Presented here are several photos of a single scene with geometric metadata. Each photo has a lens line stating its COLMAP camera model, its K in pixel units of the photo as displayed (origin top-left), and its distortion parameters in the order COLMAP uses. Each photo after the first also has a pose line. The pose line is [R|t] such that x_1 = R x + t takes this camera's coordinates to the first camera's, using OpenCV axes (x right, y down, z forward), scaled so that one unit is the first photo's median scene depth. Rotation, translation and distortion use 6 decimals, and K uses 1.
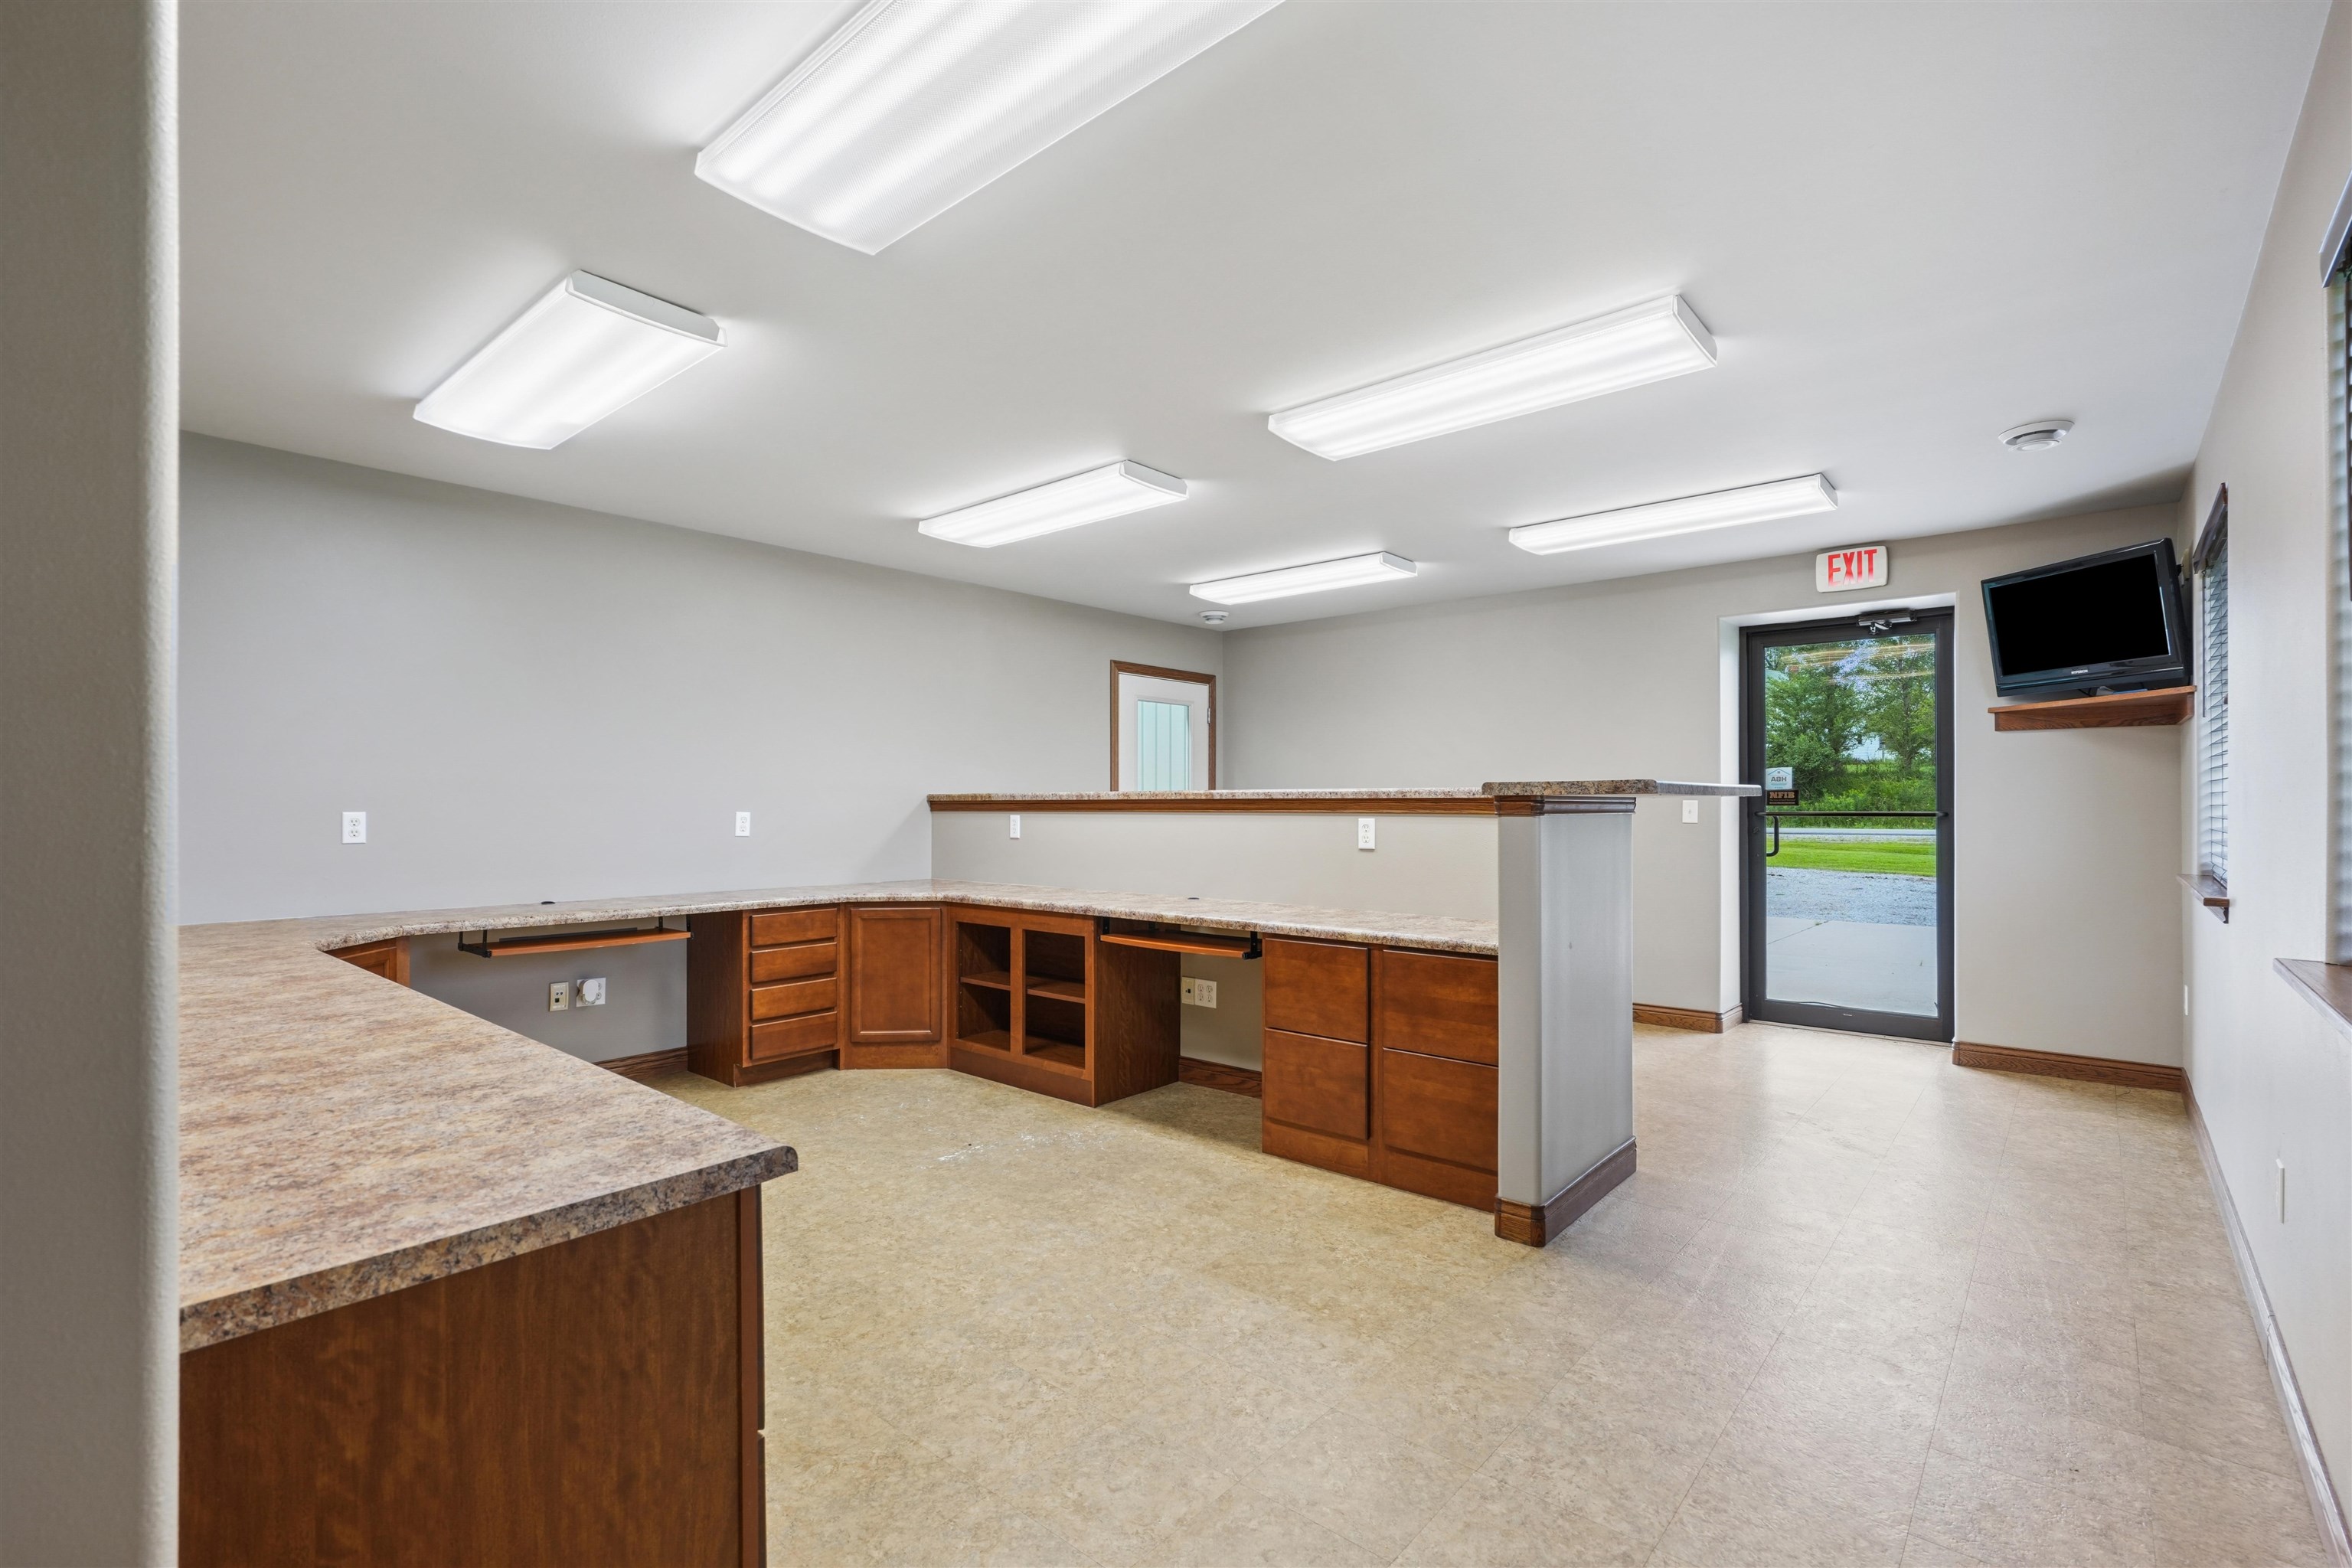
lens RADIAL K [[1077.6, 0, 1132.7], [0, 1077.6, 801.2], [0, 0, 1]] dist [-0.008263, 0.001721]
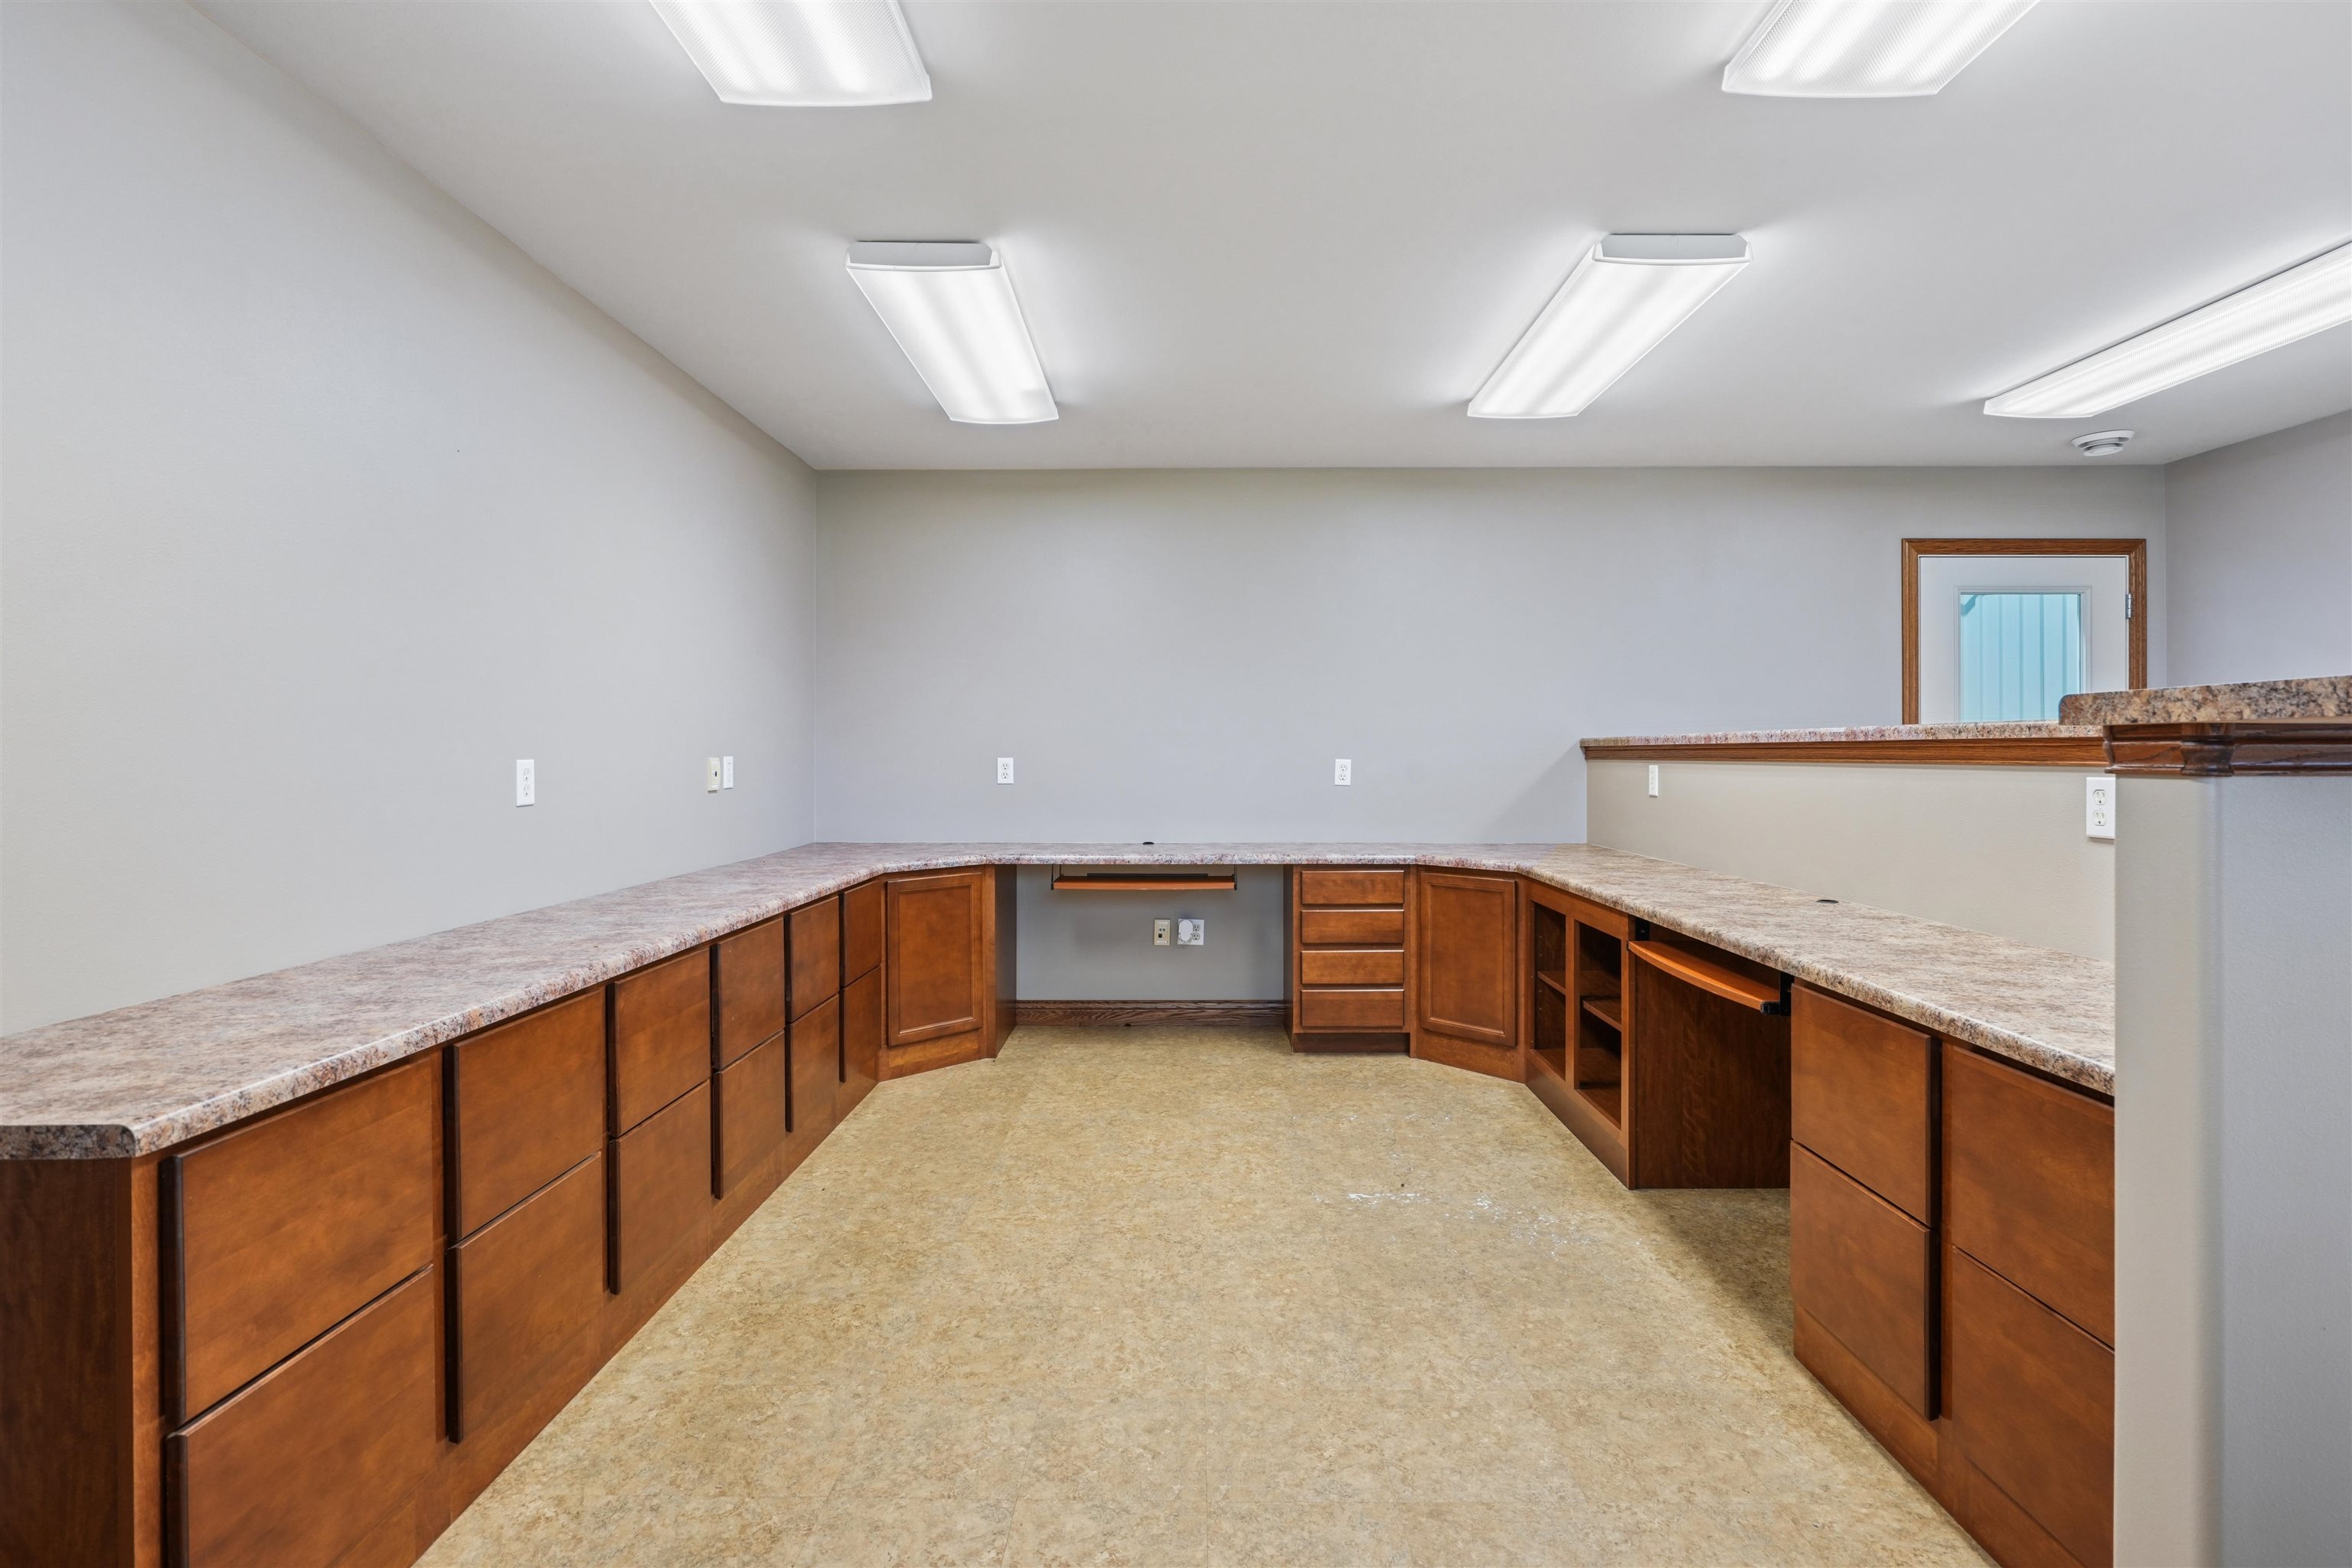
lens RADIAL K [[1077.6, 0, 1196.7], [0, 1077.6, 748.1], [0, 0, 1]] dist [-0.008263, 0.001721]
pose [[0.661630, -0.002989, -0.749825, 0.306054], [0.003197, 0.999994, -0.001165, 0.001407], [0.749824, -0.001627, 0.661635, 0.345285]]
